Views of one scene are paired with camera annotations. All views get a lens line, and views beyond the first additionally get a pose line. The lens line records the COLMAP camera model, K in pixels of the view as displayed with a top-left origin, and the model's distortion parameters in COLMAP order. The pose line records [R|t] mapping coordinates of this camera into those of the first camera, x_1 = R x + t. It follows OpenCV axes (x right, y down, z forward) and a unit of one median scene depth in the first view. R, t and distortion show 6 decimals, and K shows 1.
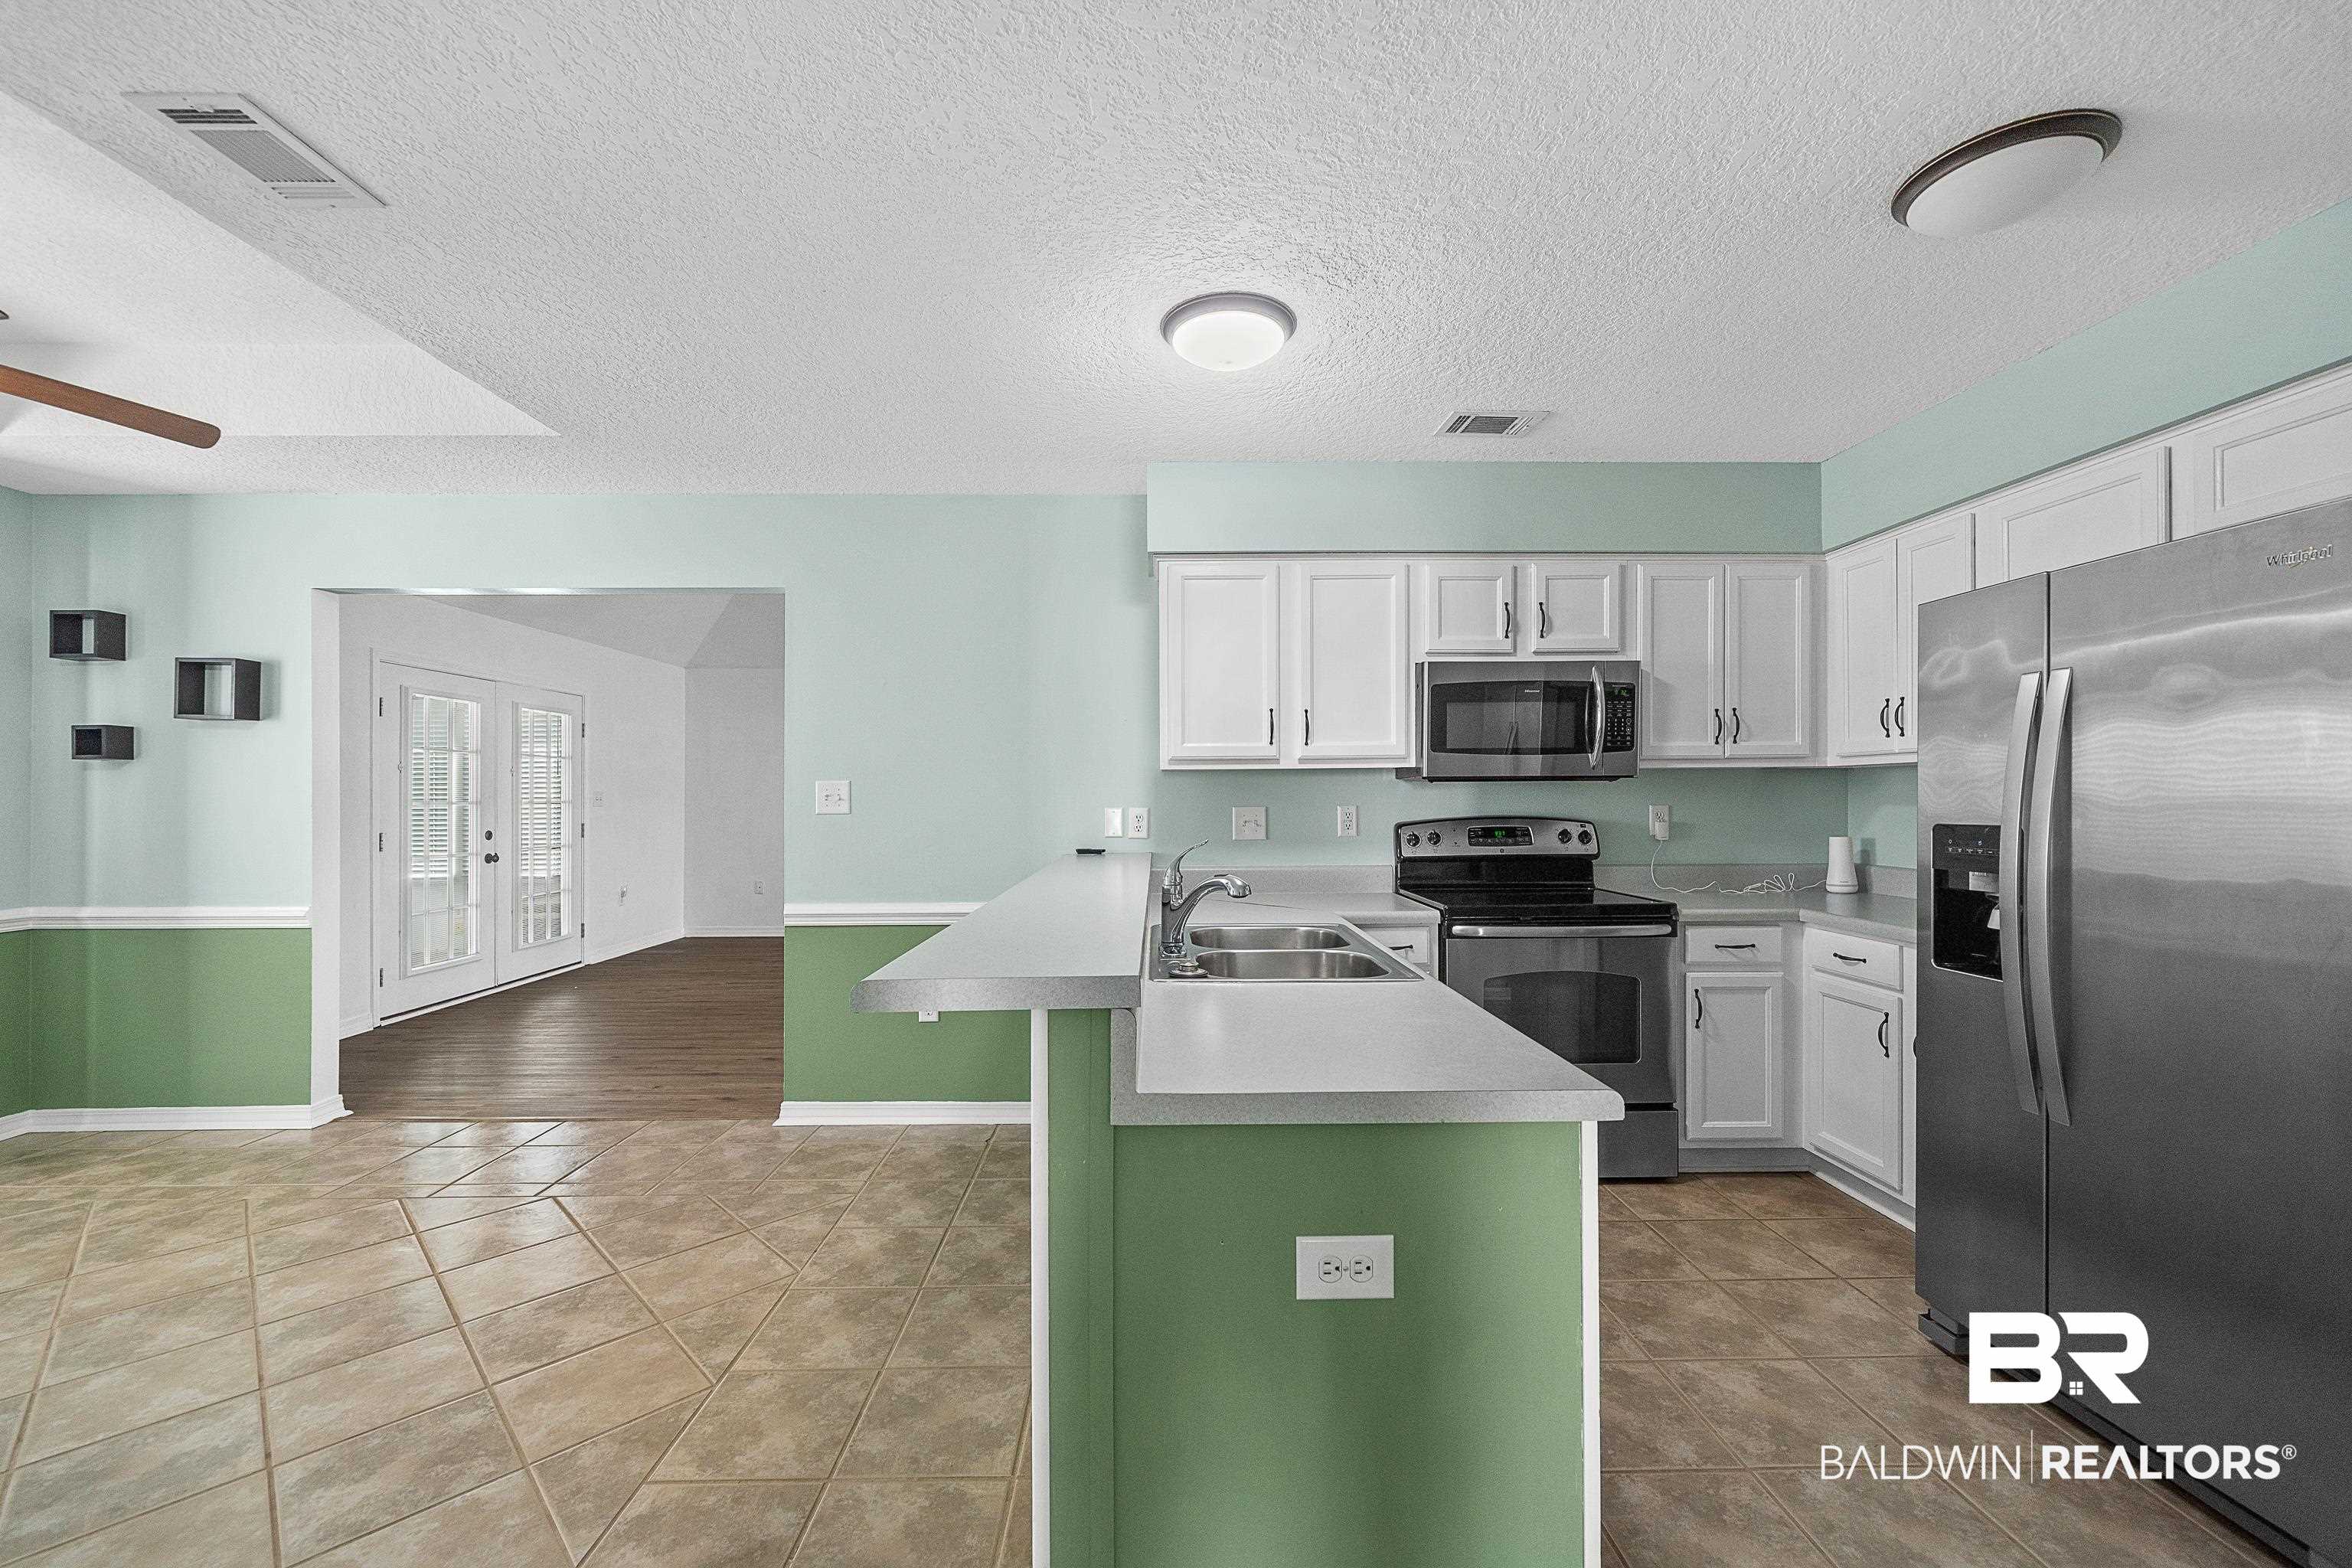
lens RADIAL K [[944.0, 0, 1175.6], [0, 944.0, 797.2], [0, 0, 1]] dist [0.000307, -0.000214]
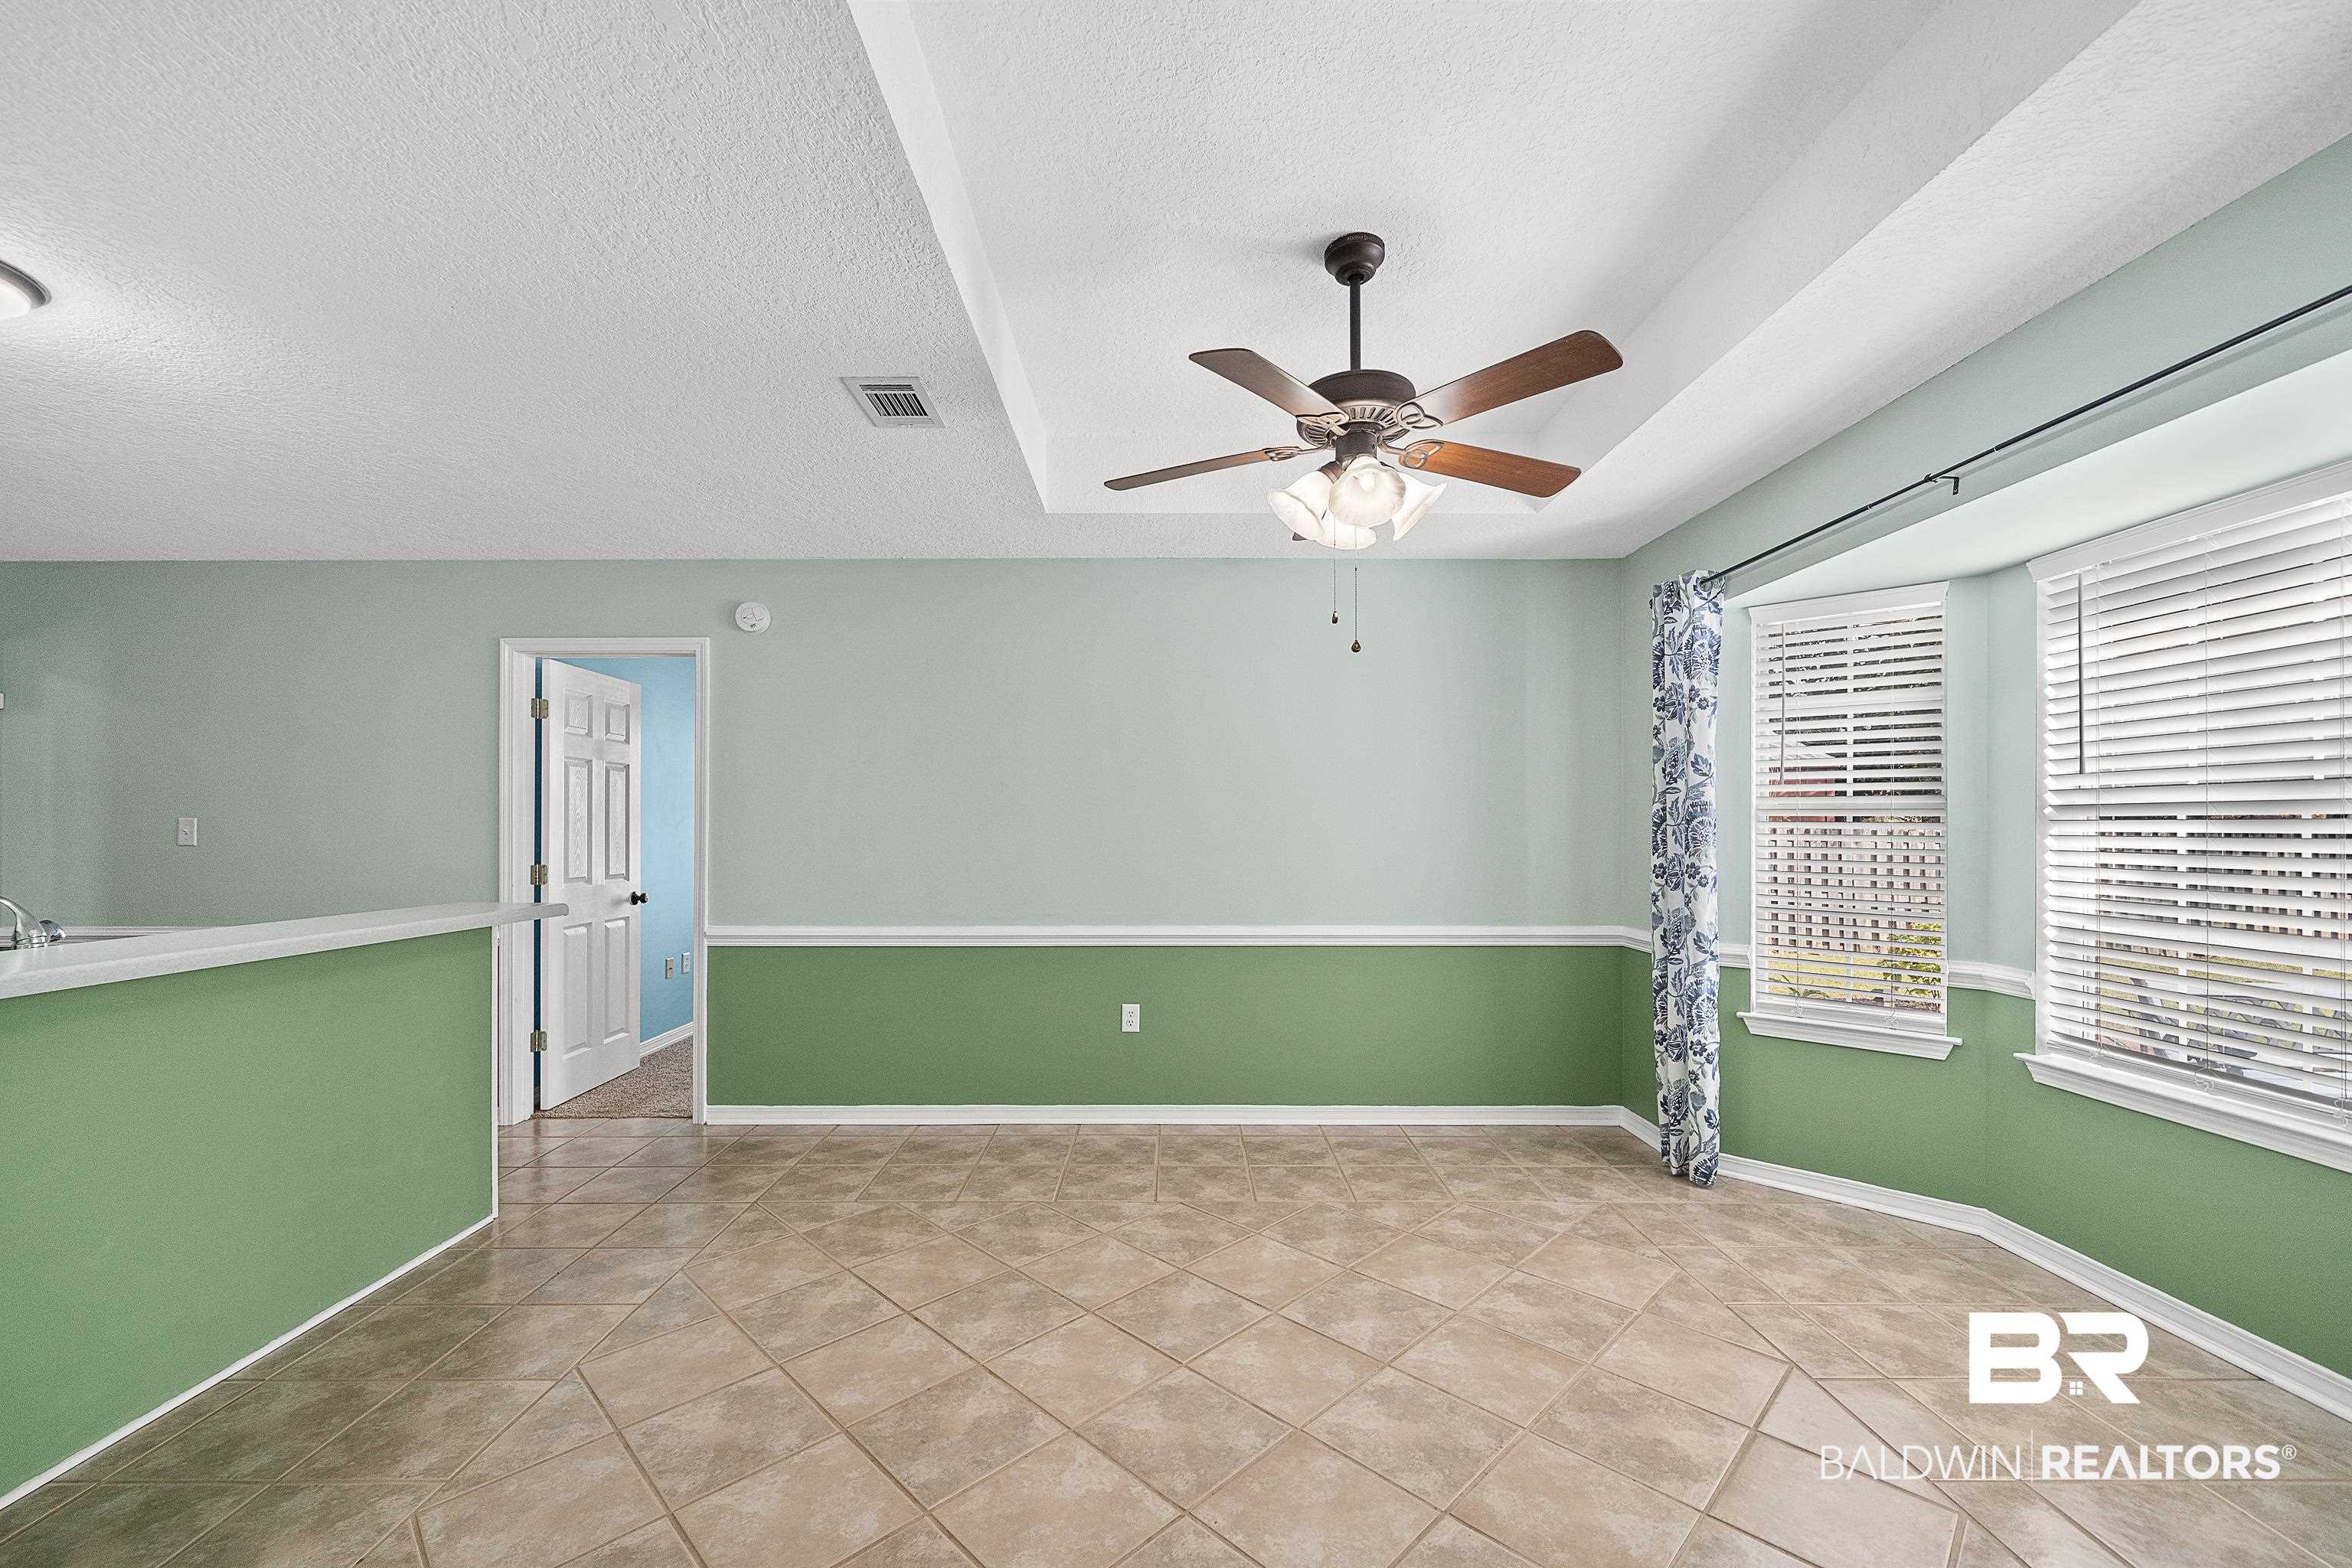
lens RADIAL K [[944.0, 0, 1170.5], [0, 944.0, 804.6], [0, 0, 1]] dist [0.000307, -0.000214]
pose [[-0.999859, 0.010373, 0.013190, -1.188175], [0.010178, 0.999839, -0.014794, -0.012635], [-0.013341, -0.014658, -0.999804, 2.072798]]
